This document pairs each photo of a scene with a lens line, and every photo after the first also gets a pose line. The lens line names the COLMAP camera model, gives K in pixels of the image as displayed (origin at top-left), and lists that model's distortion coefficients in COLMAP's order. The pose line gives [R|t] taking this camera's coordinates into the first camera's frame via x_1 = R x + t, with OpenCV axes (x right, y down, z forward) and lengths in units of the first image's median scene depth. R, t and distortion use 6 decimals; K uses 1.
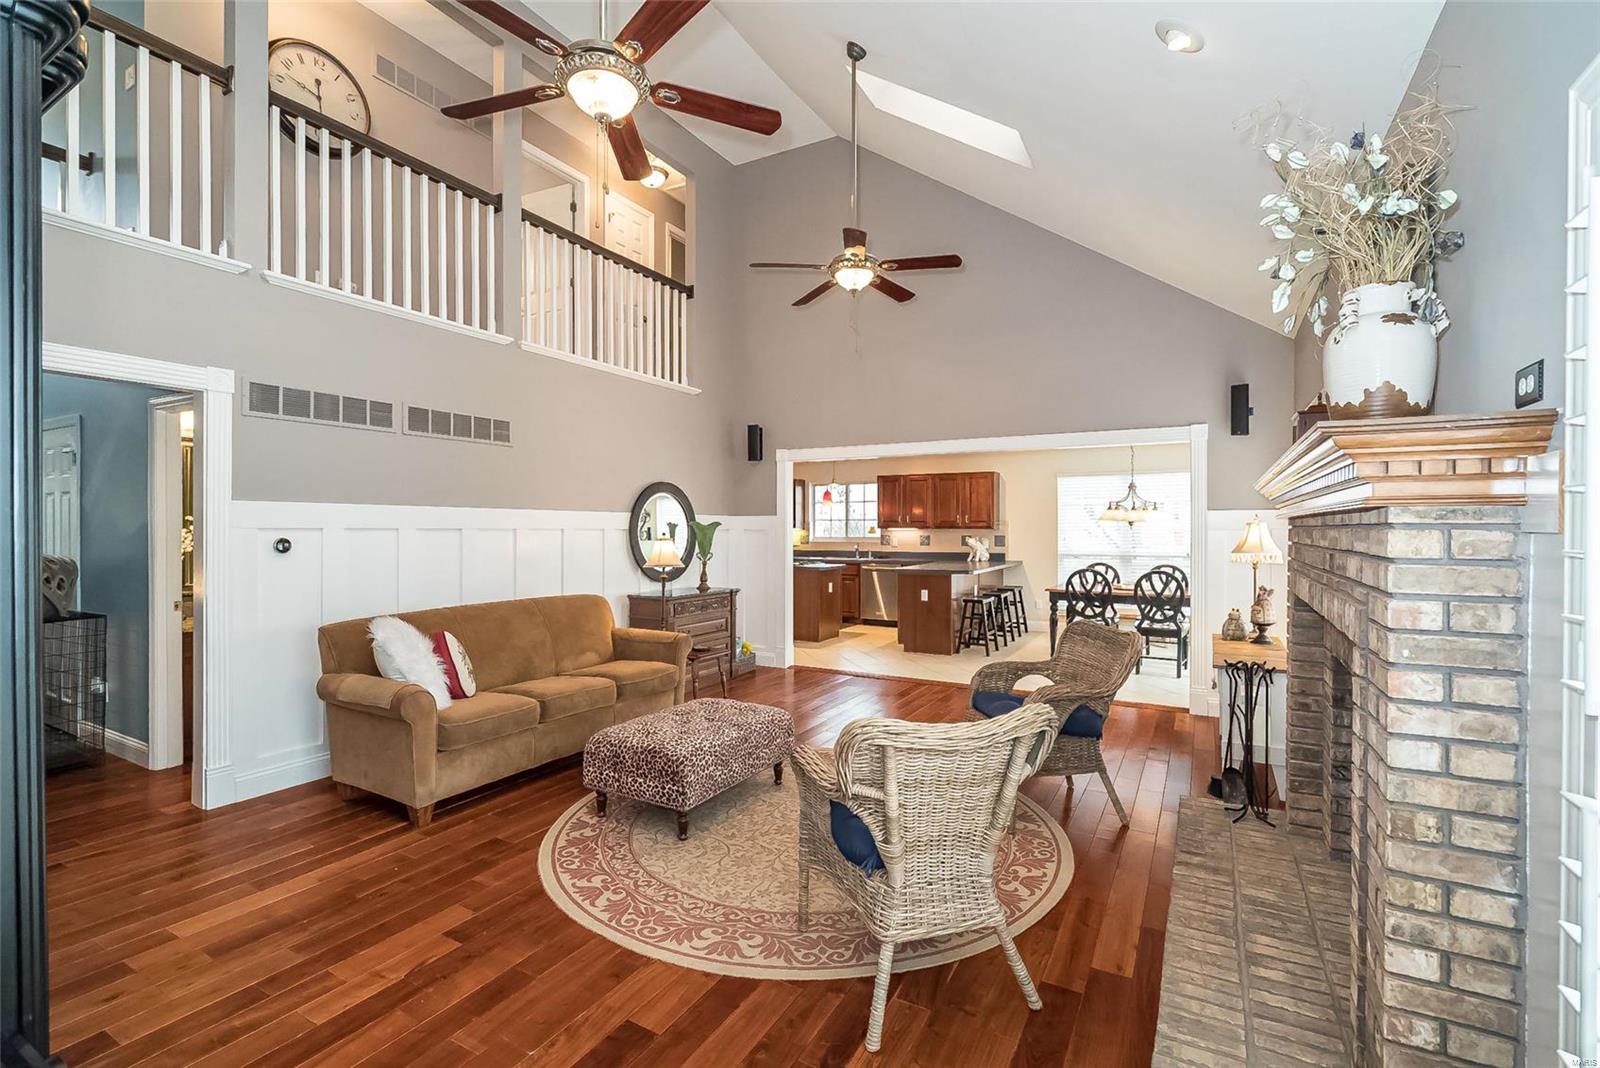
lens RADIAL K [[722.7, 0, 791.8], [0, 722.7, 533.7], [0, 0, 1]] dist [-0.008521, 0.000863]
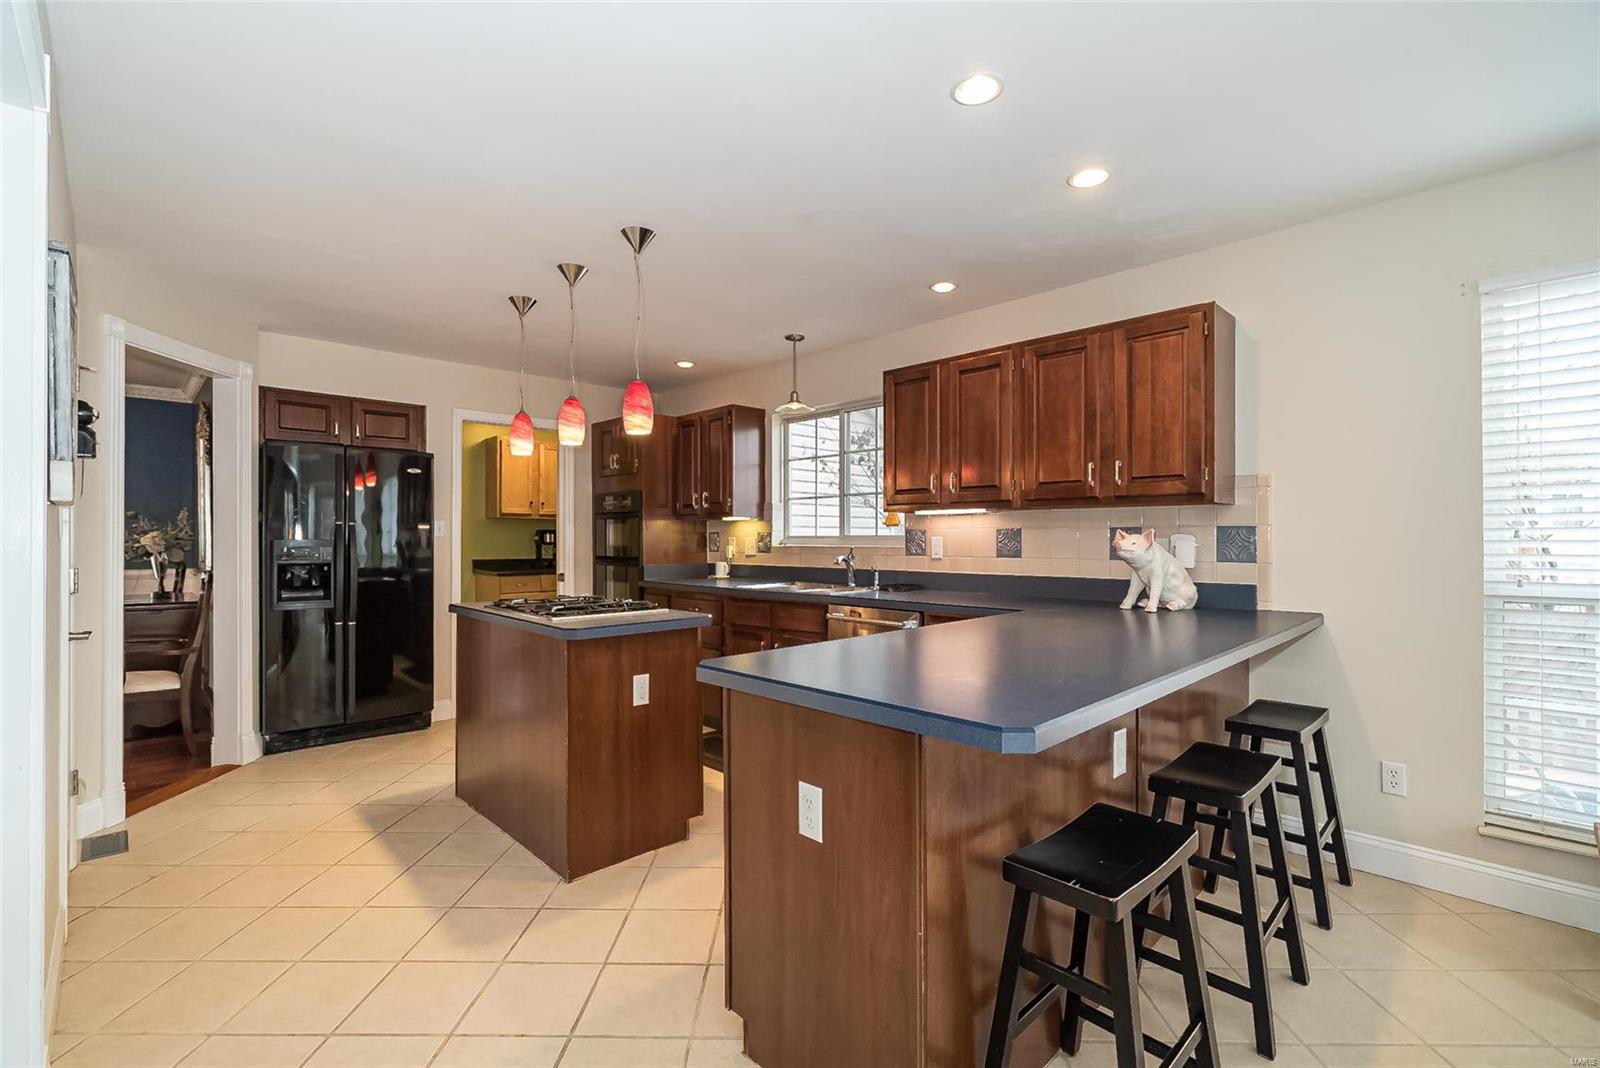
lens RADIAL K [[722.7, 0, 809.6], [0, 722.7, 536.9], [0, 0, 1]] dist [-0.008521, 0.000863]
pose [[0.968686, 0.003632, -0.248263, 0.188870], [-0.005543, 0.999960, -0.006998, 0.009926], [0.248228, 0.008155, 0.968667, 0.661017]]
